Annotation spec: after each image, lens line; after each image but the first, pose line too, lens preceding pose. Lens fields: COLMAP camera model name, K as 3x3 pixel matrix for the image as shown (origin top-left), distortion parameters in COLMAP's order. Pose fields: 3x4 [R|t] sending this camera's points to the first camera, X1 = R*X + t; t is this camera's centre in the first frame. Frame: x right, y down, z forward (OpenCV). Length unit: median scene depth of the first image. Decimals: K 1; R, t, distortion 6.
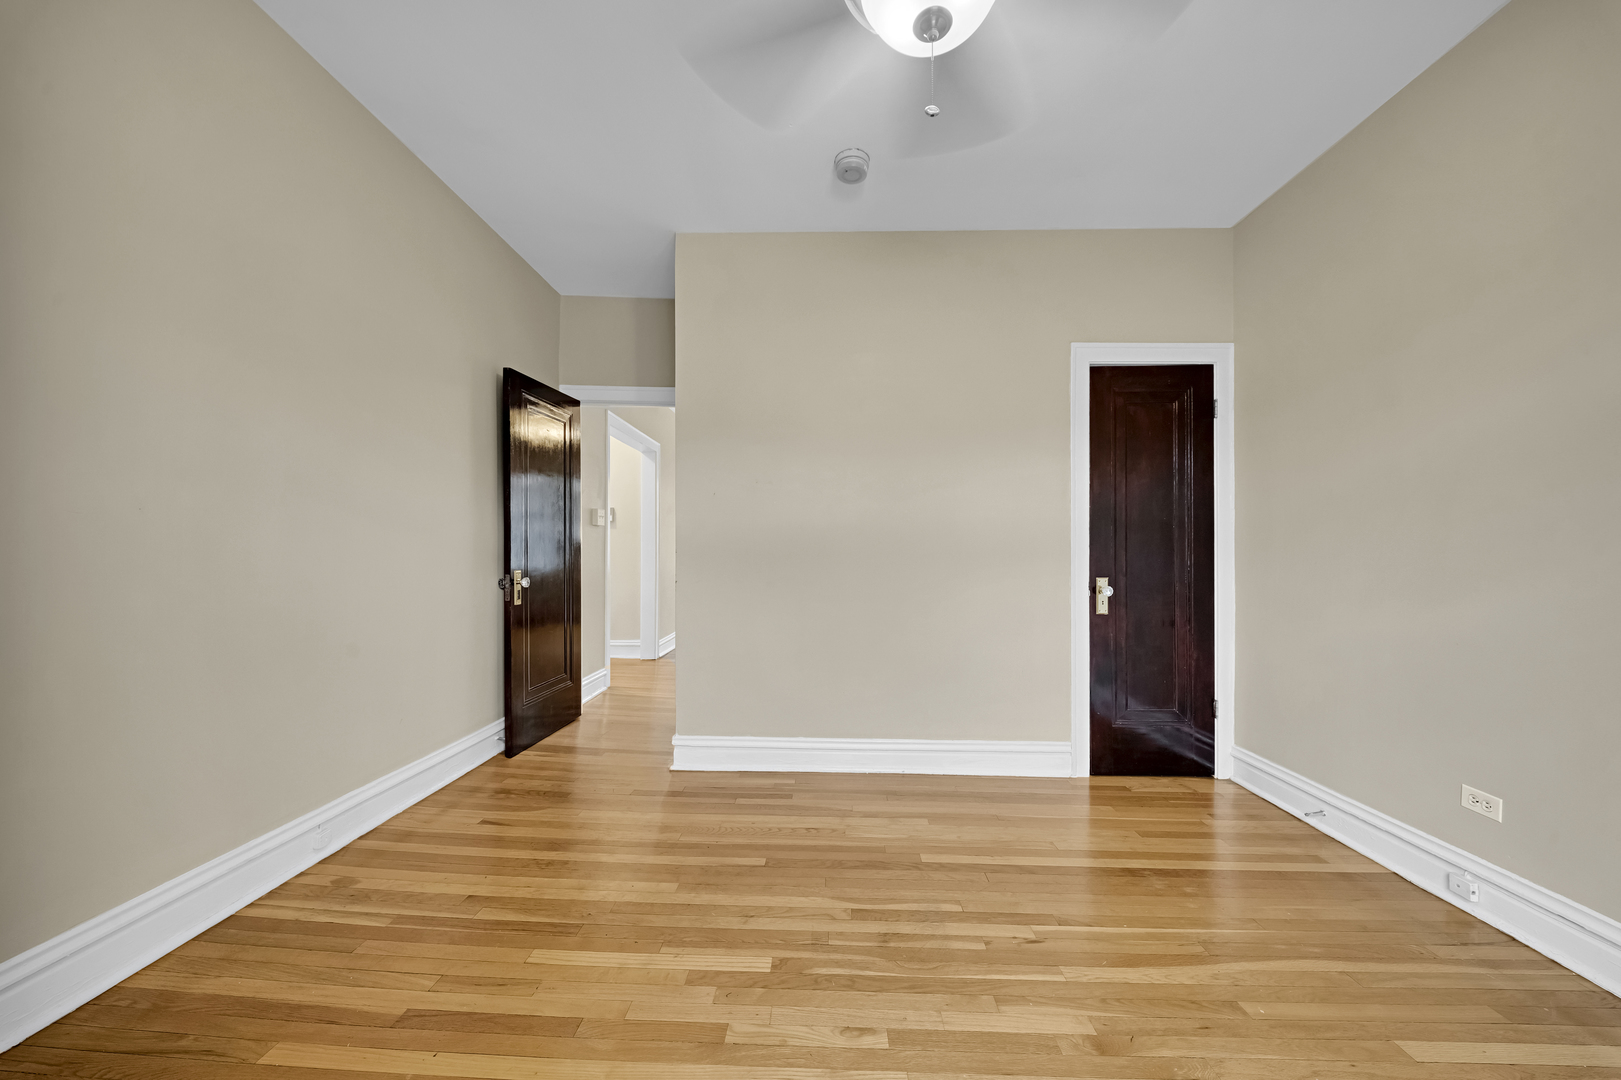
lens RADIAL K [[583.2, 0, 810.5], [0, 583.2, 540.0], [0, 0, 1]] dist [-0.002091, -0.000358]
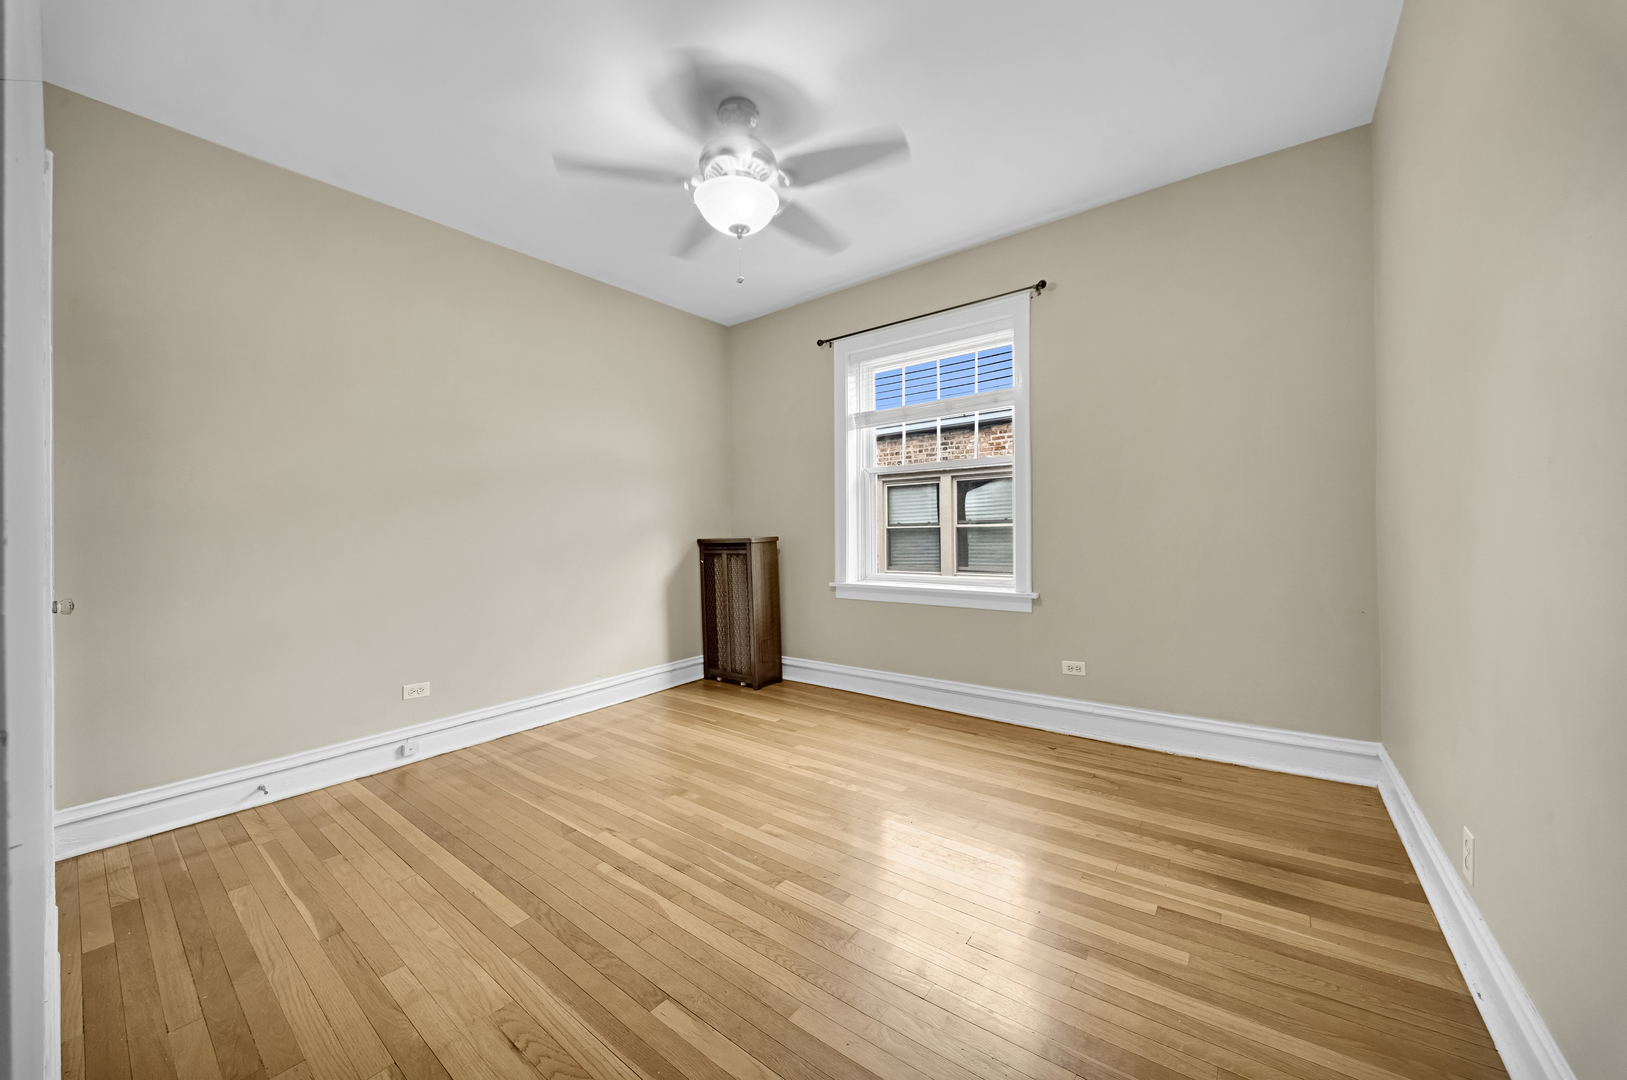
lens RADIAL K [[585.3, 0, 813.5], [0, 585.3, 540.0], [0, 0, 1]] dist [-0.002091, -0.000358]
pose [[-0.814526, 0.005099, 0.580105, -0.738220], [-0.000837, 0.999950, -0.009966, 0.045082], [-0.580127, -0.008603, -0.814481, 1.761527]]
